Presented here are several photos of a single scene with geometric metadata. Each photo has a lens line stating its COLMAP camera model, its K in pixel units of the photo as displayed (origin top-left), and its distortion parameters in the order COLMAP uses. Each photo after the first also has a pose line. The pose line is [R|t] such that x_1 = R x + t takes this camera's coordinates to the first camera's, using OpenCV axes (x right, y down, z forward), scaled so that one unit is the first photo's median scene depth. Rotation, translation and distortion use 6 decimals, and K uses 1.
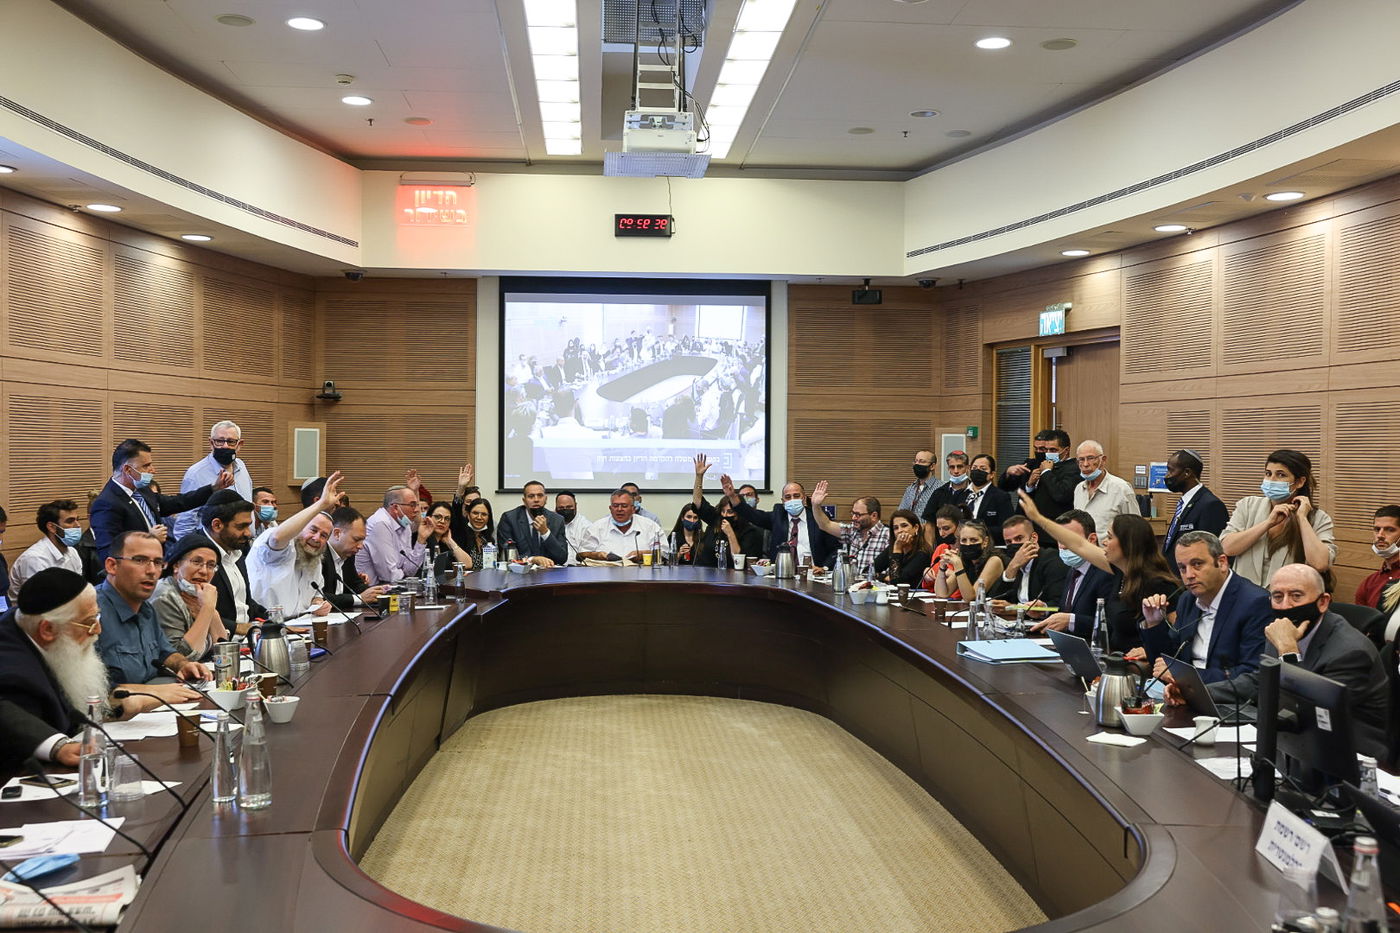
lens RADIAL K [[1459.6, 0, 700.0], [0, 1459.6, 466.5], [0, 0, 1]] dist [0.059304, -0.001799]
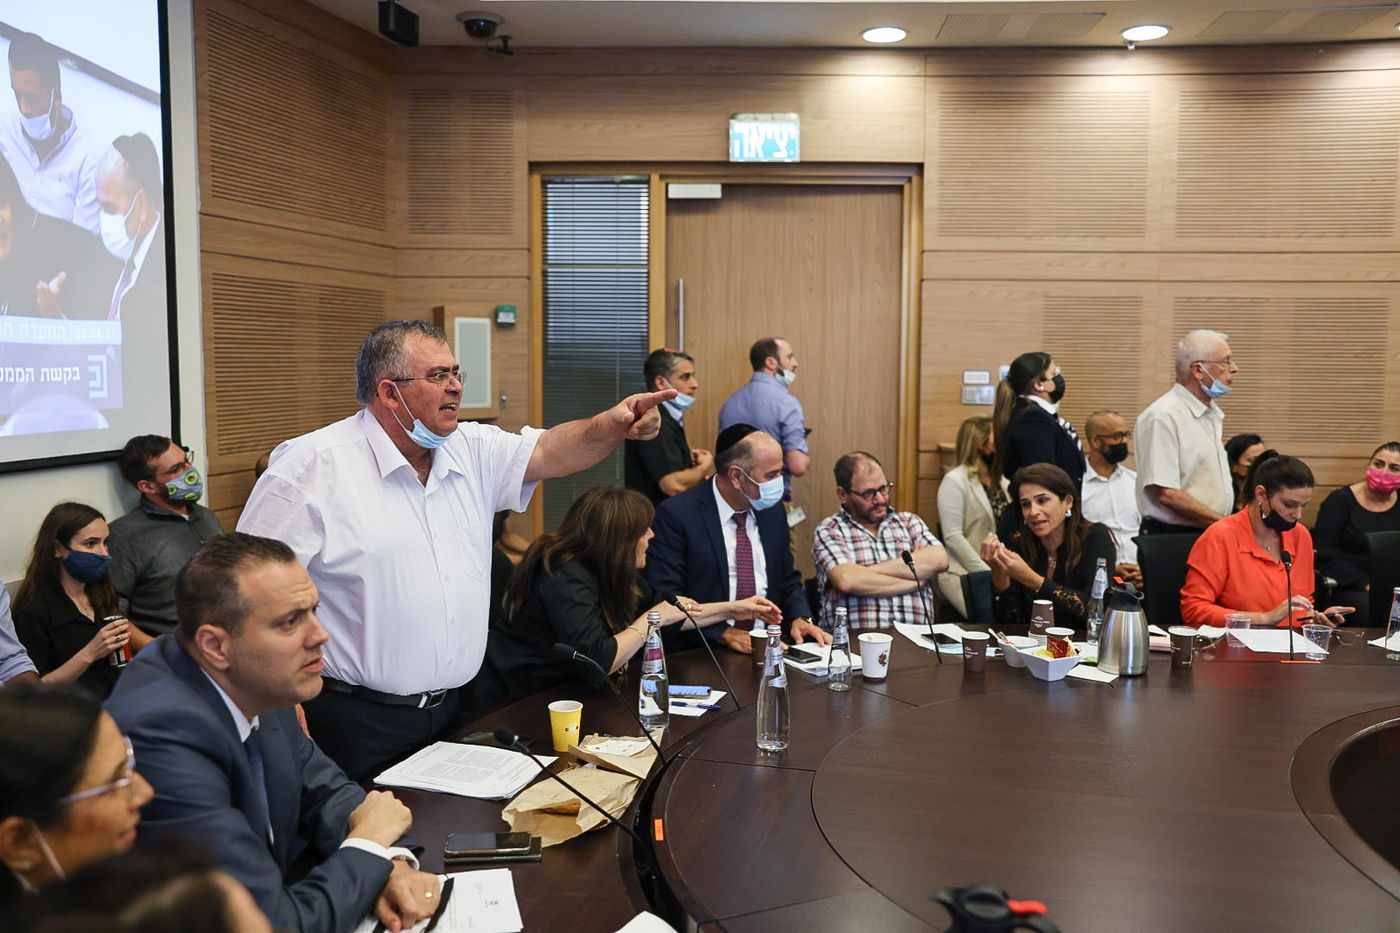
lens RADIAL K [[1151.6, 0, 700.0], [0, 1151.6, 466.5], [0, 0, 1]] dist [-0.113890, 0.131296]
pose [[0.335363, -0.092080, 0.937578, -0.314285], [0.007740, 0.995448, 0.094994, -0.010325], [-0.942057, -0.024600, 0.334549, 1.163144]]
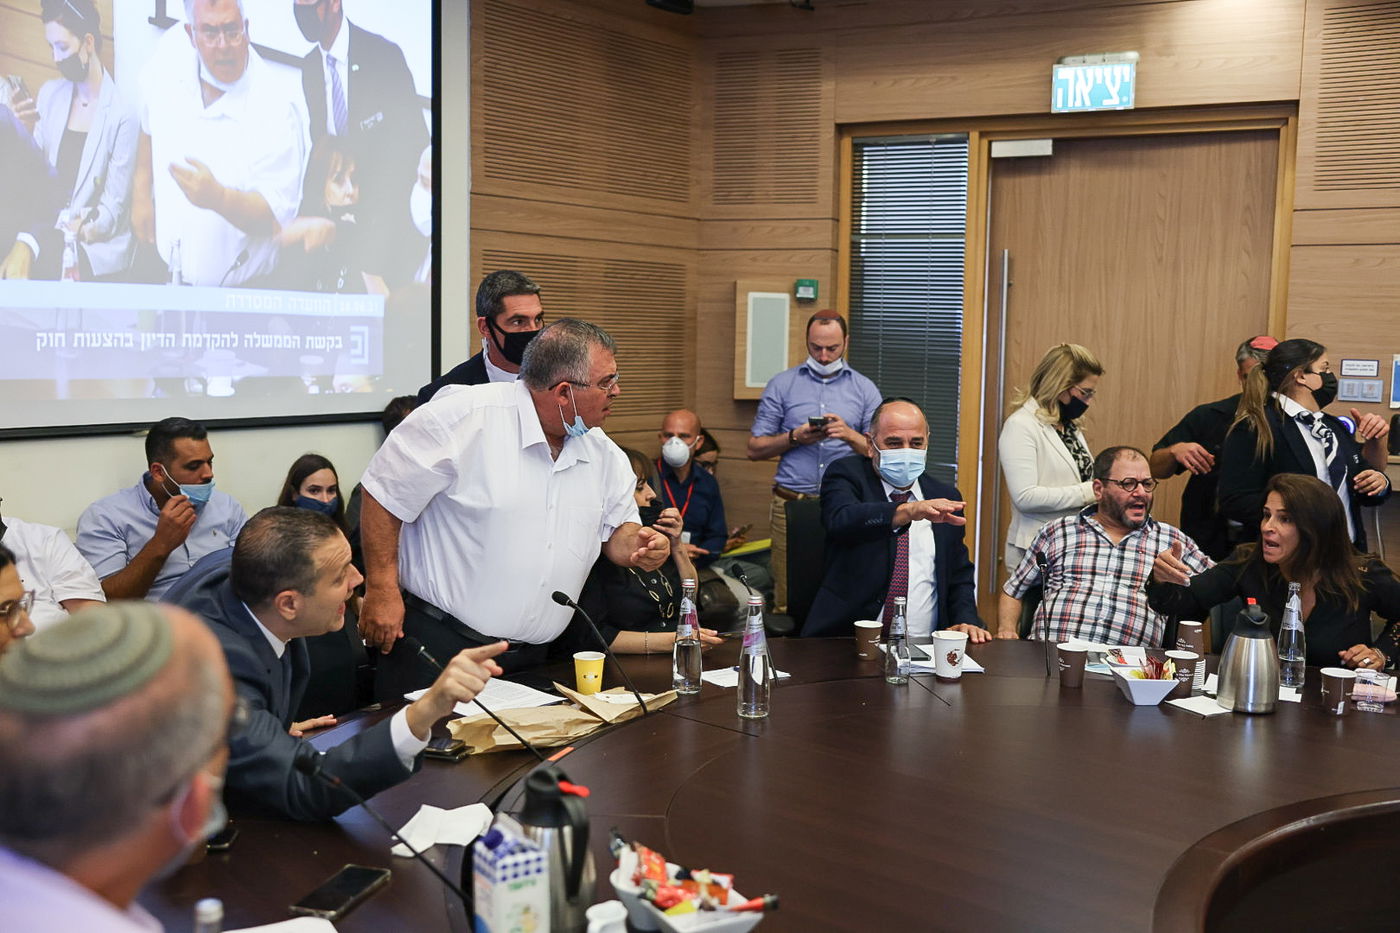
lens RADIAL K [[1393.2, 0, 700.0], [0, 1393.2, 466.5], [0, 0, 1]] dist [-0.046352, 0.159718]
pose [[0.699393, -0.062147, 0.712030, -0.305963], [-0.006071, 0.995660, 0.092866, -0.009793], [-0.714711, -0.069272, 0.695981, 1.002016]]
